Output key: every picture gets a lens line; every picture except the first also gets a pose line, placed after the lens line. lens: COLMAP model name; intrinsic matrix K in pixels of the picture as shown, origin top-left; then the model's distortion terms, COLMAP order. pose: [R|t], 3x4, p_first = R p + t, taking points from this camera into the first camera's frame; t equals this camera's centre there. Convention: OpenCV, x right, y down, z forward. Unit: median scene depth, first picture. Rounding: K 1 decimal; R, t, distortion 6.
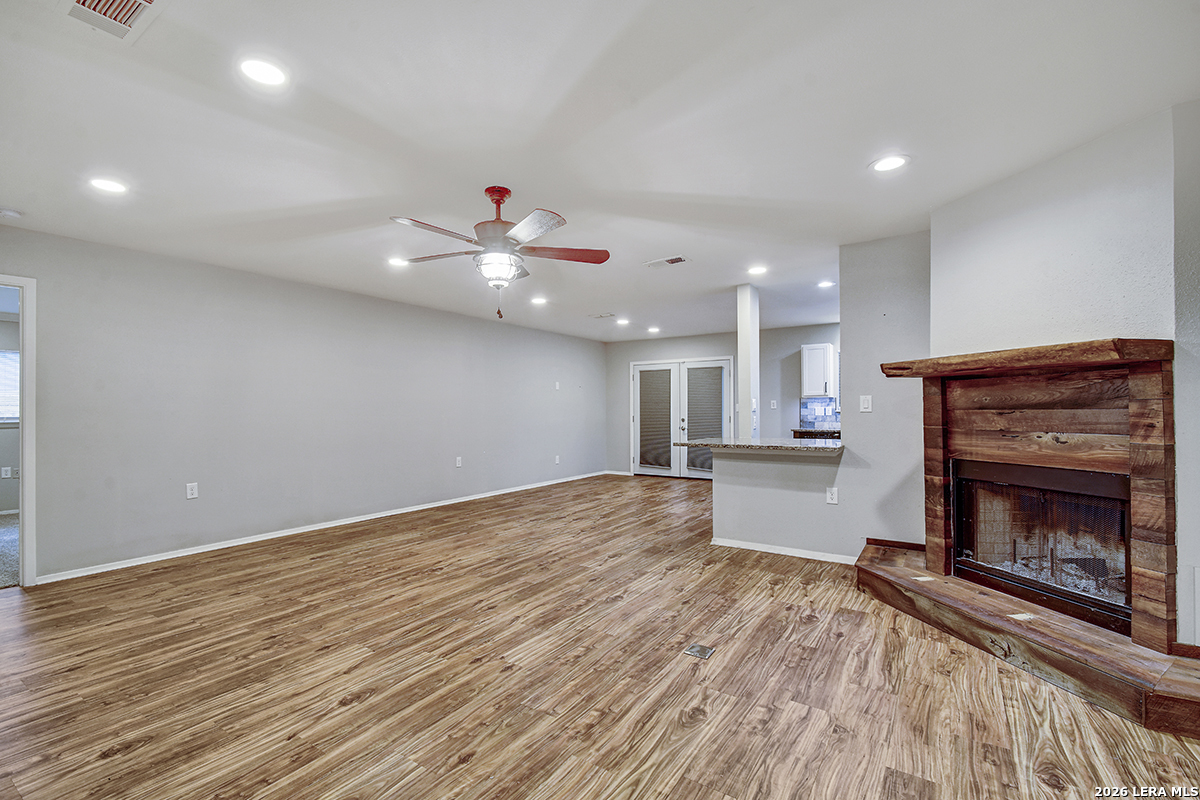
lens RADIAL K [[543.1, 0, 554.5], [0, 543.1, 413.1], [0, 0, 1]] dist [0.010745, -0.001912]
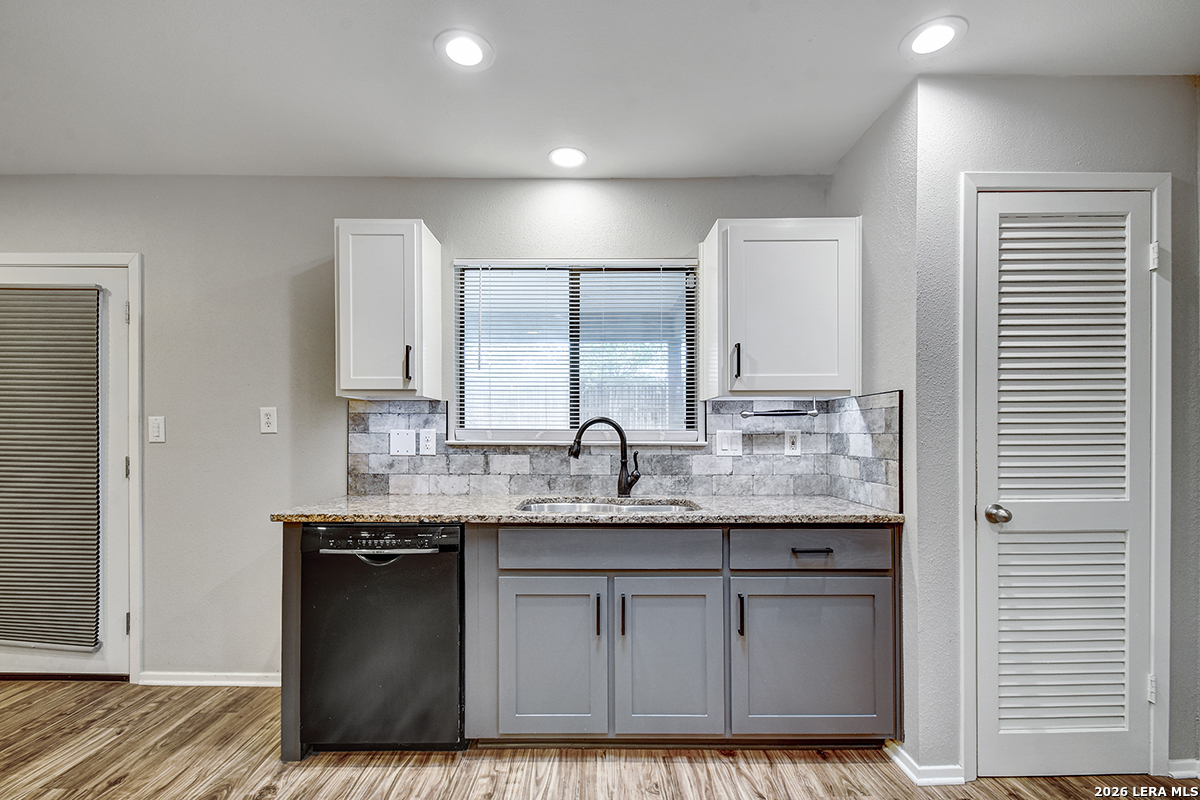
lens RADIAL K [[543.1, 0, 602.5], [0, 543.1, 426.6], [0, 0, 1]] dist [0.010745, -0.001912]
pose [[0.807130, 0.014685, 0.590191, 1.023894], [-0.002920, 0.999778, -0.020882, -0.016750], [-0.590367, 0.015131, 0.806993, 1.746479]]
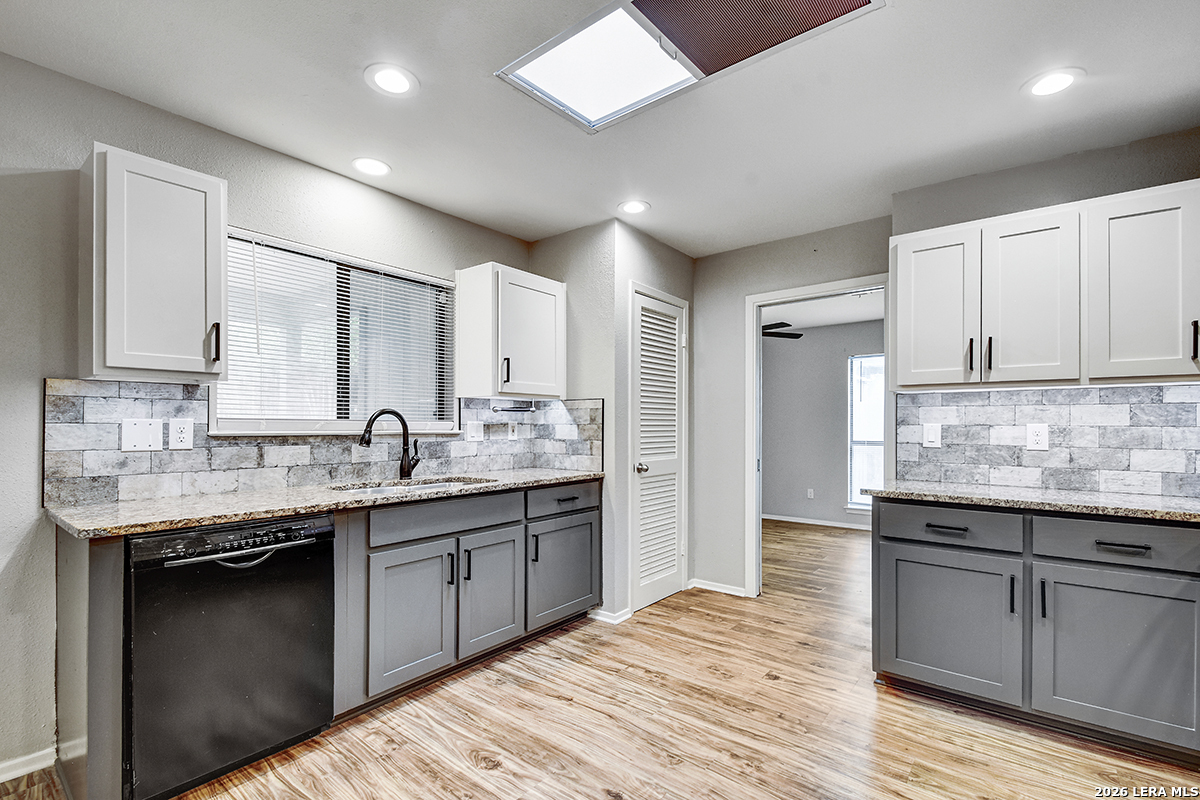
lens RADIAL K [[543.1, 0, 606.7], [0, 543.1, 422.6], [0, 0, 1]] dist [0.010745, -0.001912]
pose [[0.032628, 0.009082, 0.999426, 0.609400], [0.000439, 0.999958, -0.009102, -0.017050], [-0.999467, 0.000735, 0.032623, 2.011617]]
